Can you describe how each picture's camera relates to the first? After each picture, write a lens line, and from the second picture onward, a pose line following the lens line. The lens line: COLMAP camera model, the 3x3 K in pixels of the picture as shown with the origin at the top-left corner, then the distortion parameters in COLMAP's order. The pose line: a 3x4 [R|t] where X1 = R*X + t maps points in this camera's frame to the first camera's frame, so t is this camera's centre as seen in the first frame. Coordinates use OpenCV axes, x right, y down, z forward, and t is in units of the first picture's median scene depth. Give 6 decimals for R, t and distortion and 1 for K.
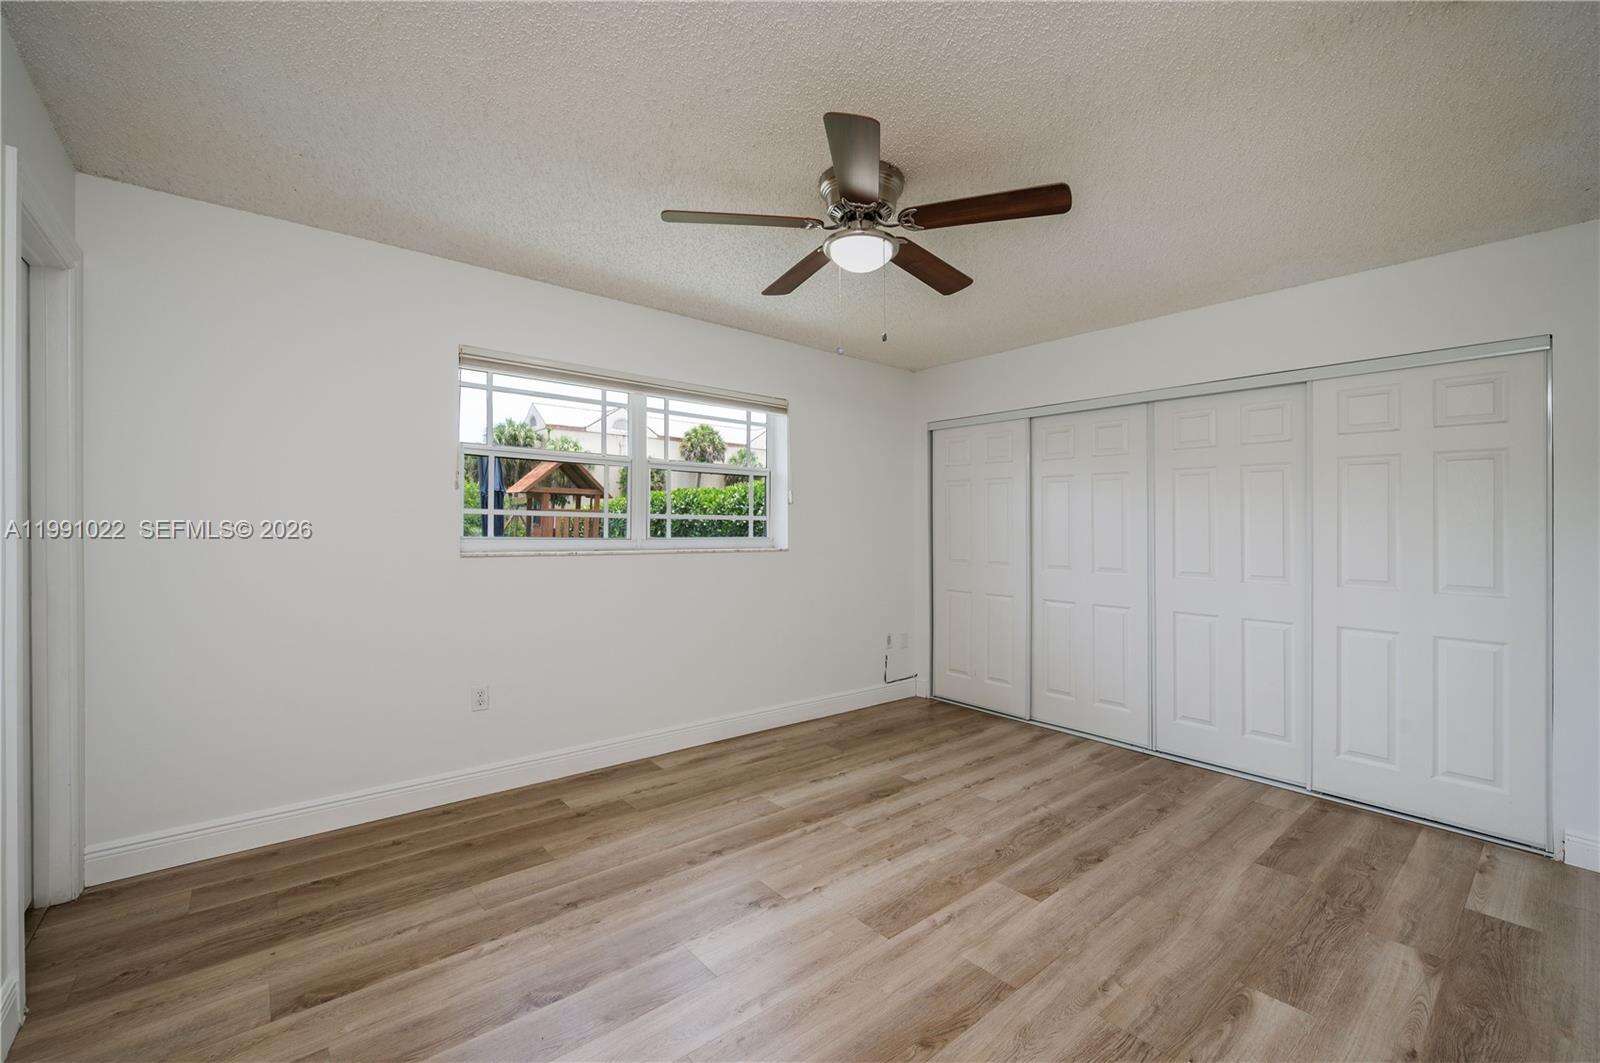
lens RADIAL K [[659.2, 0, 800.0], [0, 659.2, 531.5], [0, 0, 1]] dist [-0.002257, -0.000228]
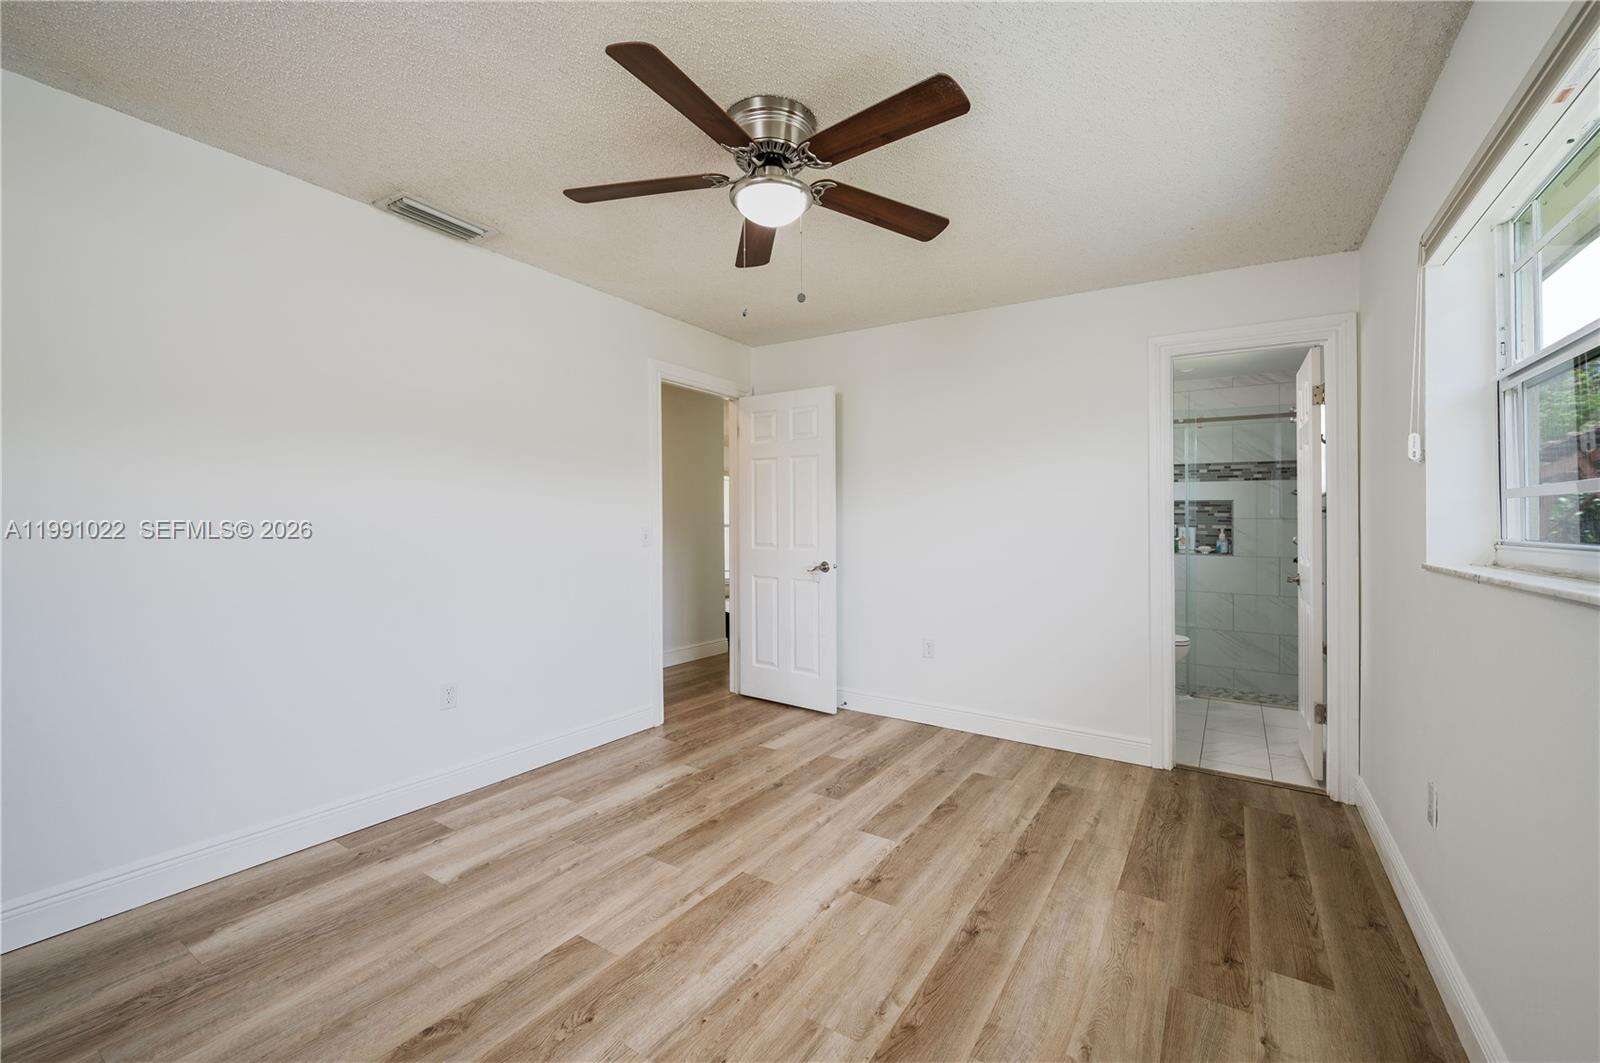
lens RADIAL K [[658.5, 0, 805.9], [0, 658.5, 551.1], [0, 0, 1]] dist [-0.003071, -0.000328]
pose [[-0.953985, -0.009142, -0.299714, 0.292815], [-0.023396, 0.998757, 0.044005, 0.007440], [0.298940, 0.048992, -0.953014, 1.624100]]
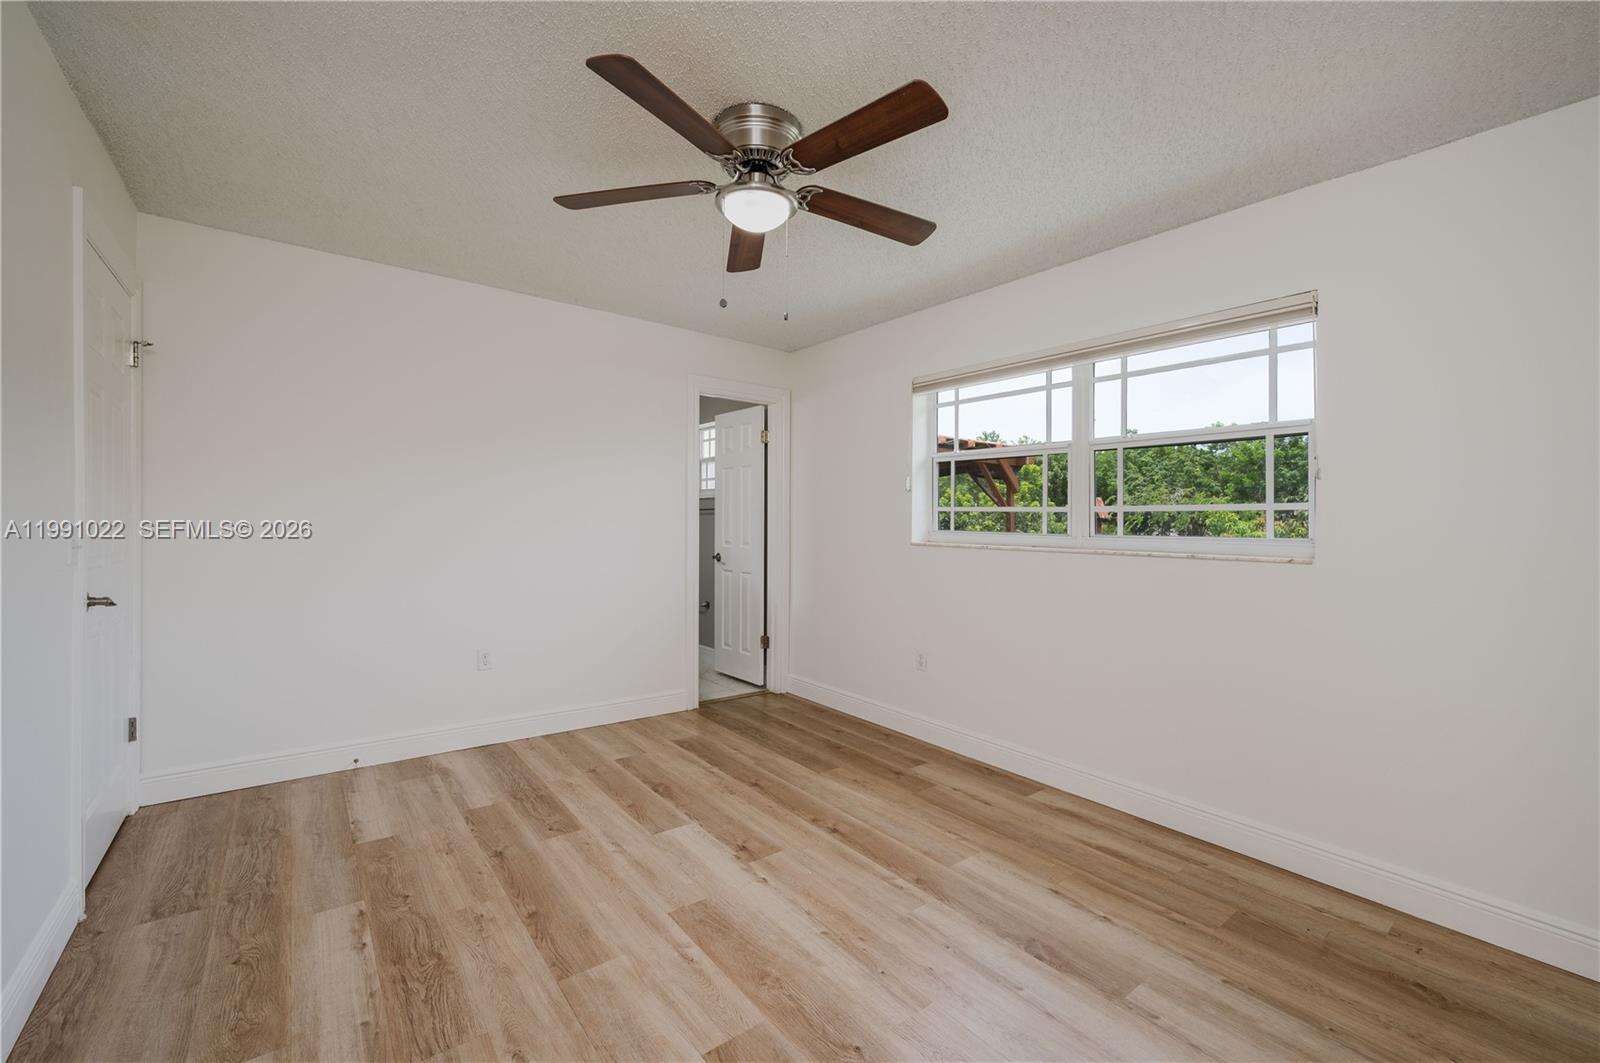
lens RADIAL K [[658.5, 0, 805.9], [0, 658.5, 551.1], [0, 0, 1]] dist [-0.003071, -0.000328]
pose [[-0.030328, 0.030498, -0.999075, 0.875637], [-0.021124, 0.999292, 0.031145, 0.017043], [0.999317, 0.022049, -0.029663, 0.955361]]
